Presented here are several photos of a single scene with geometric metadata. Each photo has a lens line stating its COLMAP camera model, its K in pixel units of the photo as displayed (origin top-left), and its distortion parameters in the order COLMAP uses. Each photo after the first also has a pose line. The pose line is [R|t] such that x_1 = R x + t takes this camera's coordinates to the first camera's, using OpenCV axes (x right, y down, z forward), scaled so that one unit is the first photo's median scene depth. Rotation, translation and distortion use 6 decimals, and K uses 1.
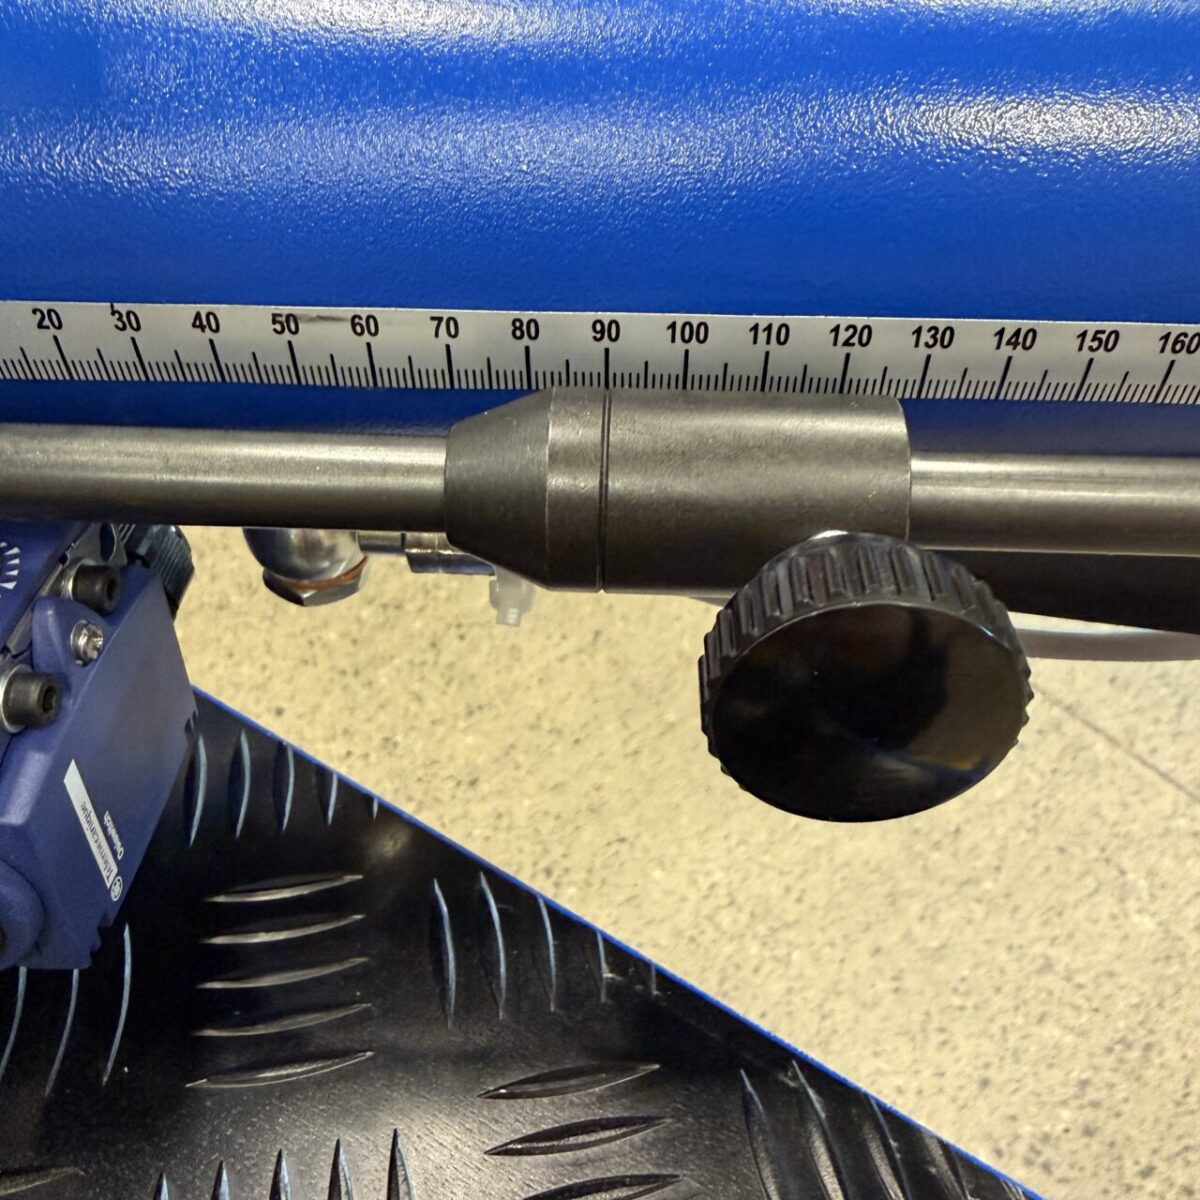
lens RADIAL K [[1175.7, 0, 599.1], [0, 1175.7, 522.9], [0, 0, 1]] dist [0.008892, -0.015223]
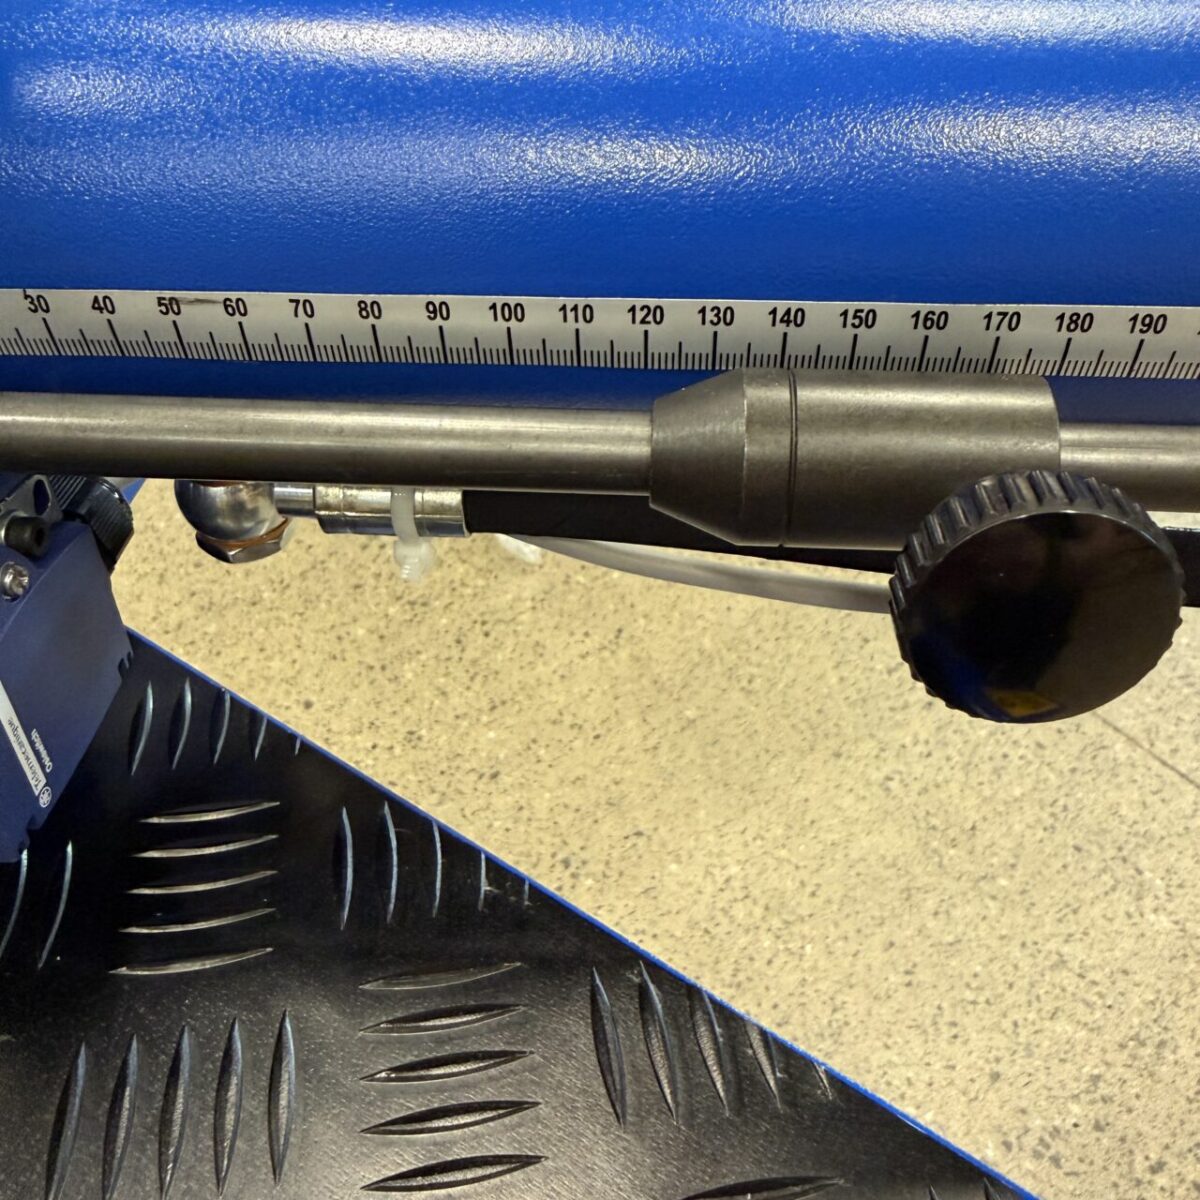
lens RADIAL K [[1169.8, 0, 599.2], [0, 1169.8, 520.8], [0, 0, 1]] dist [0.010158, -0.027511]
pose [[0.999506, 0.003121, -0.031268, 0.142331], [-0.003238, 0.999988, -0.003690, 0.034758], [0.031256, 0.003789, 0.999504, -0.112659]]
